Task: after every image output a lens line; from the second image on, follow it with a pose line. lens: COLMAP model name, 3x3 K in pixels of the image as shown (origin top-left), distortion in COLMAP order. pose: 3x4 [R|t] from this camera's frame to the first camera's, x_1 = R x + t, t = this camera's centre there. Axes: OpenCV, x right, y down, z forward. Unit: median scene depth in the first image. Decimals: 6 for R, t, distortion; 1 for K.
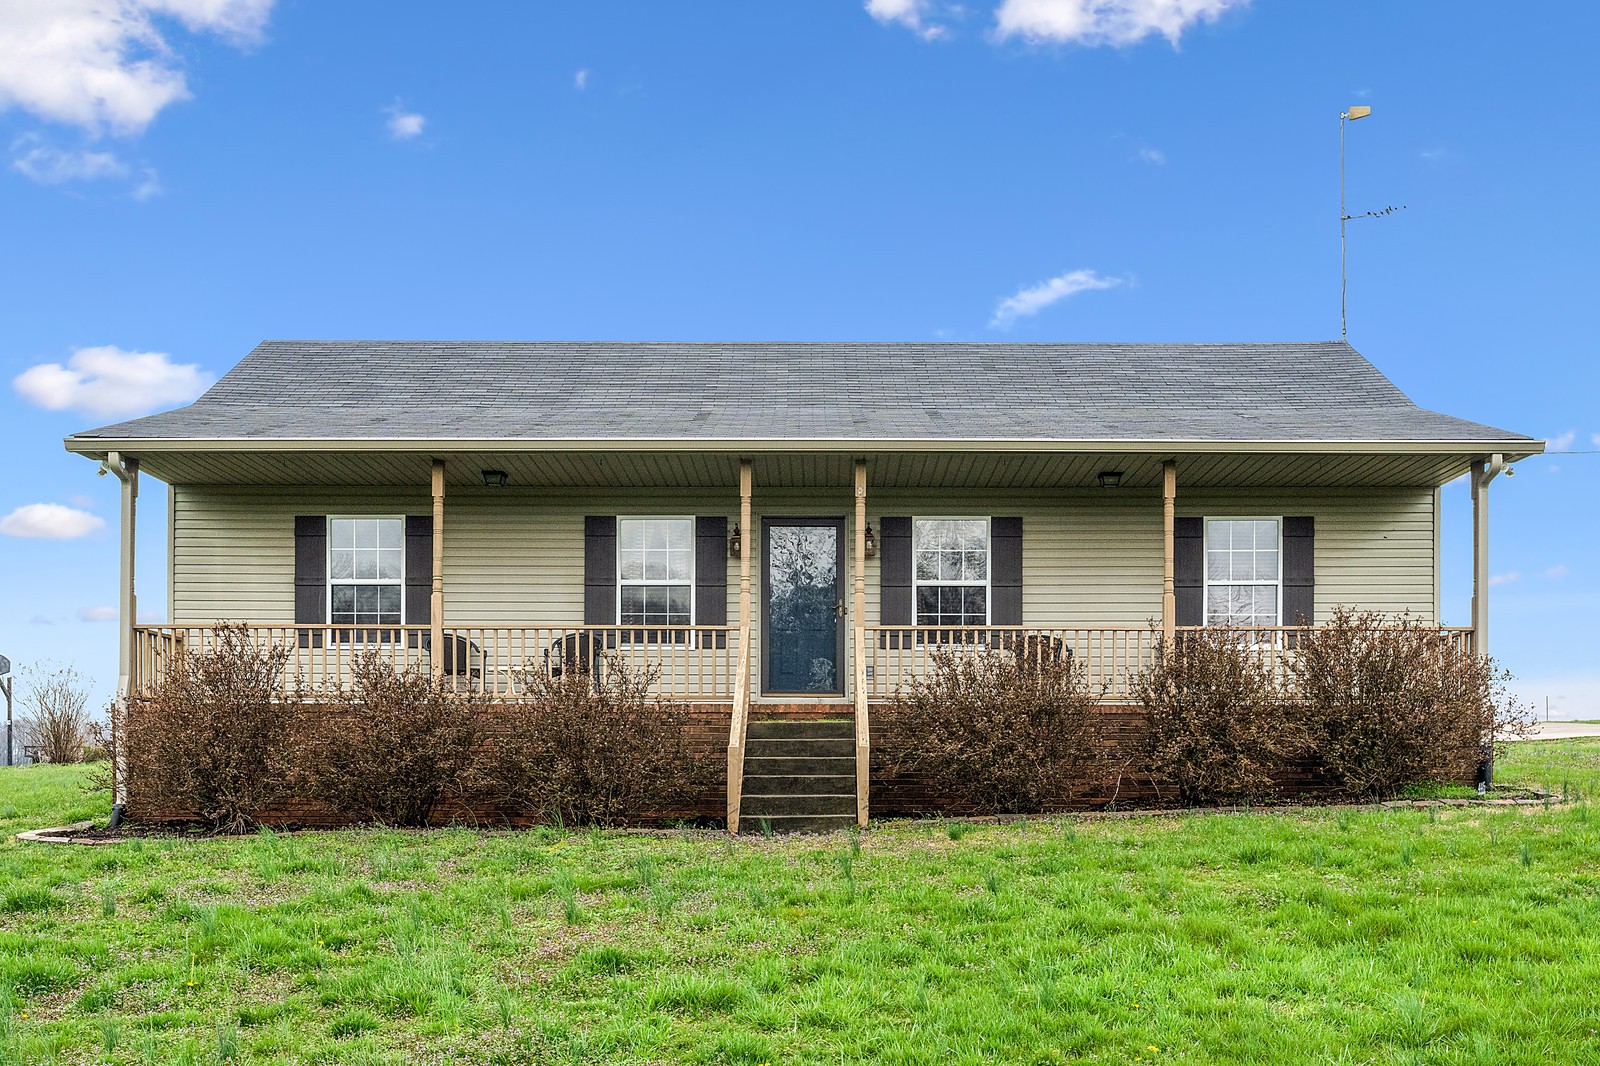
lens RADIAL K [[733.4, 0, 796.8], [0, 733.4, 550.5], [0, 0, 1]] dist [-0.001000, -0.000131]
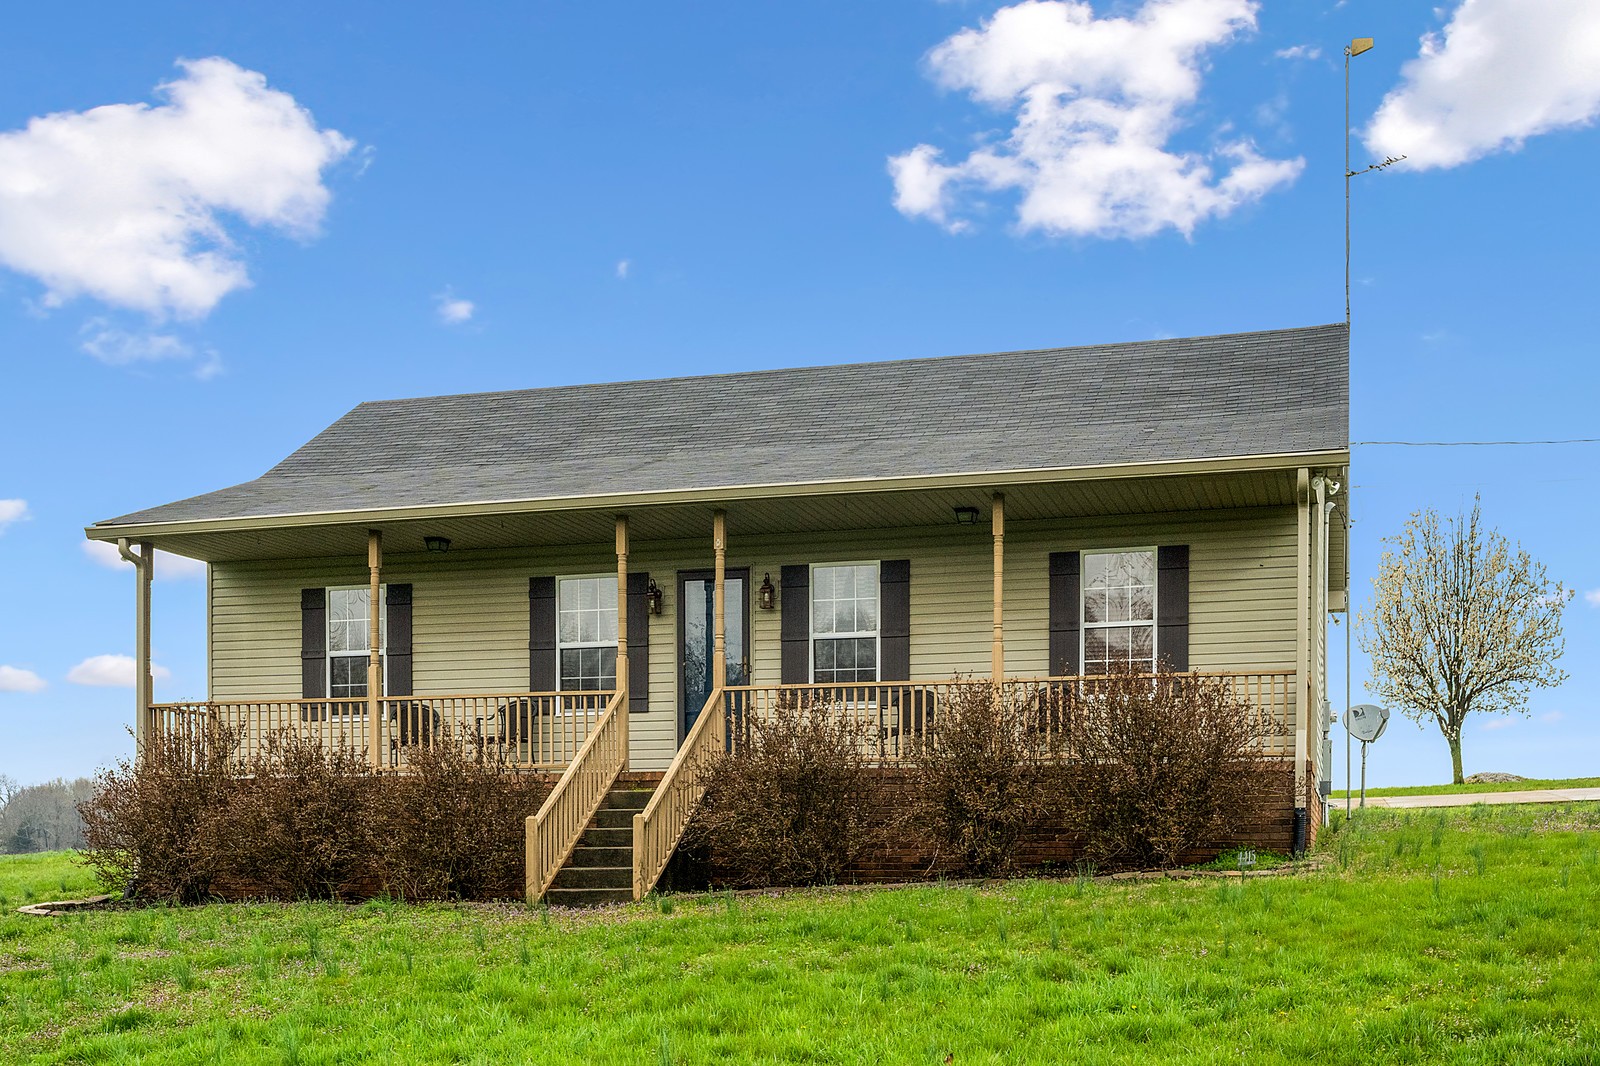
lens RADIAL K [[808.2, 0, 800.0], [0, 808.2, 613.8], [0, 0, 1]] dist [-0.000719, 0.000185]
pose [[0.991369, -0.042057, -0.124174, 0.265848], [0.044216, 0.998914, 0.014680, 0.000363], [0.123422, -0.020044, 0.992152, -0.001738]]
